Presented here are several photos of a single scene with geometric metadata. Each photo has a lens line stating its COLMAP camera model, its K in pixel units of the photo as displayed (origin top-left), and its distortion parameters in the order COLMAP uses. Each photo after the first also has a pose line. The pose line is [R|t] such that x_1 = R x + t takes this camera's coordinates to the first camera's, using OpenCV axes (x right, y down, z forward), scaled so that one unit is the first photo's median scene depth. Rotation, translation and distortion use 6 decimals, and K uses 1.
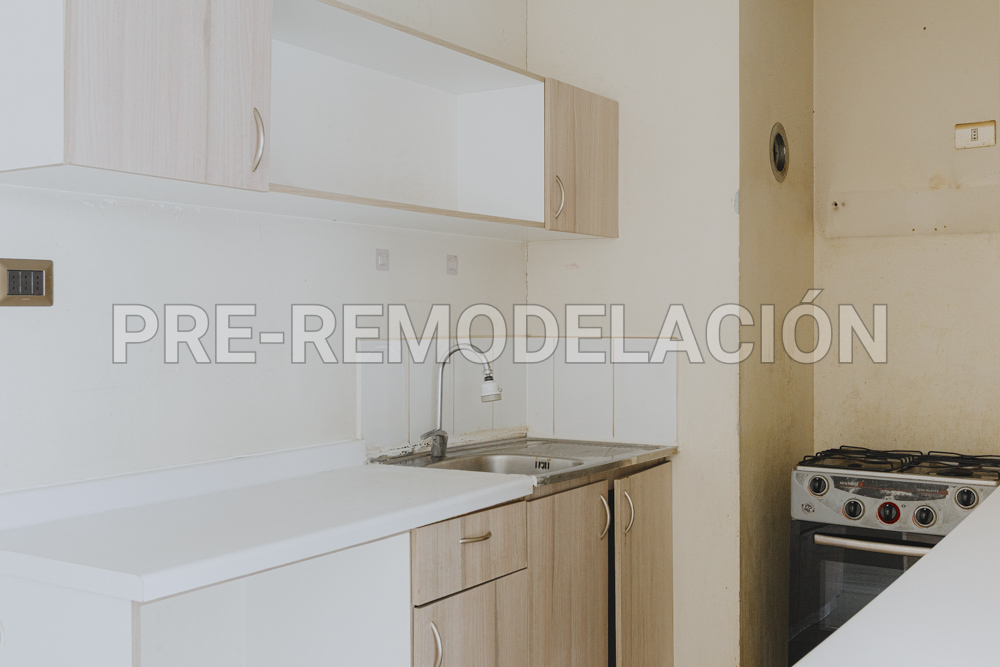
lens RADIAL K [[1096.3, 0, 482.6], [0, 1096.3, 317.7], [0, 0, 1]] dist [0.012377, 0.000000]
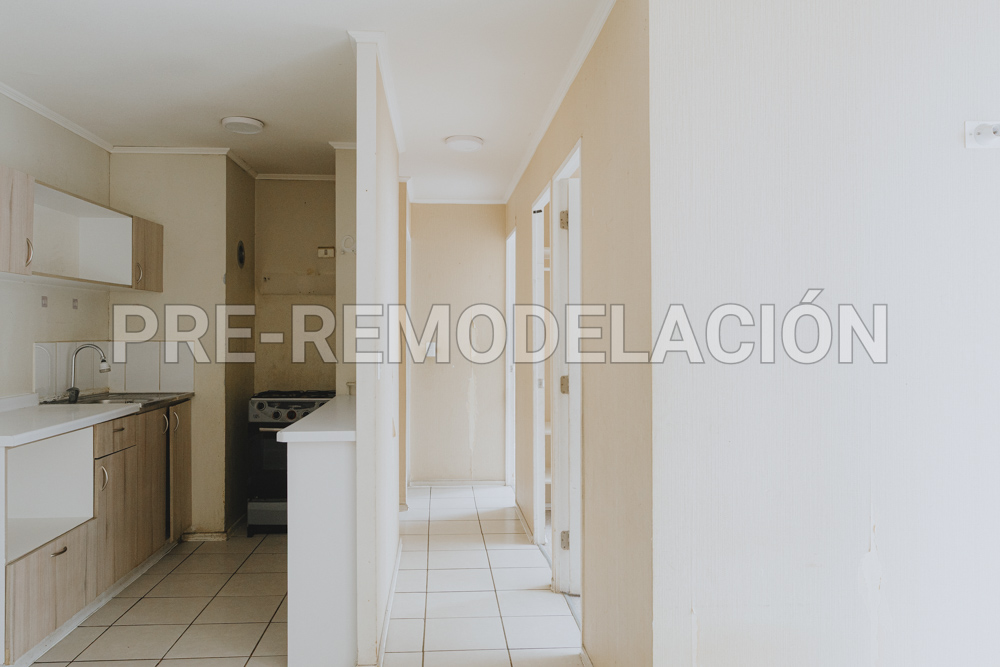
lens RADIAL K [[748.1, 0, 492.8], [0, 748.1, 329.0], [0, 0, 1]] dist [0.021465, 0.011422]
pose [[0.799540, 0.004889, 0.600593, -0.244682], [-0.003536, 0.999988, -0.003433, -0.001947], [-0.600603, 0.000621, 0.799547, -0.529664]]
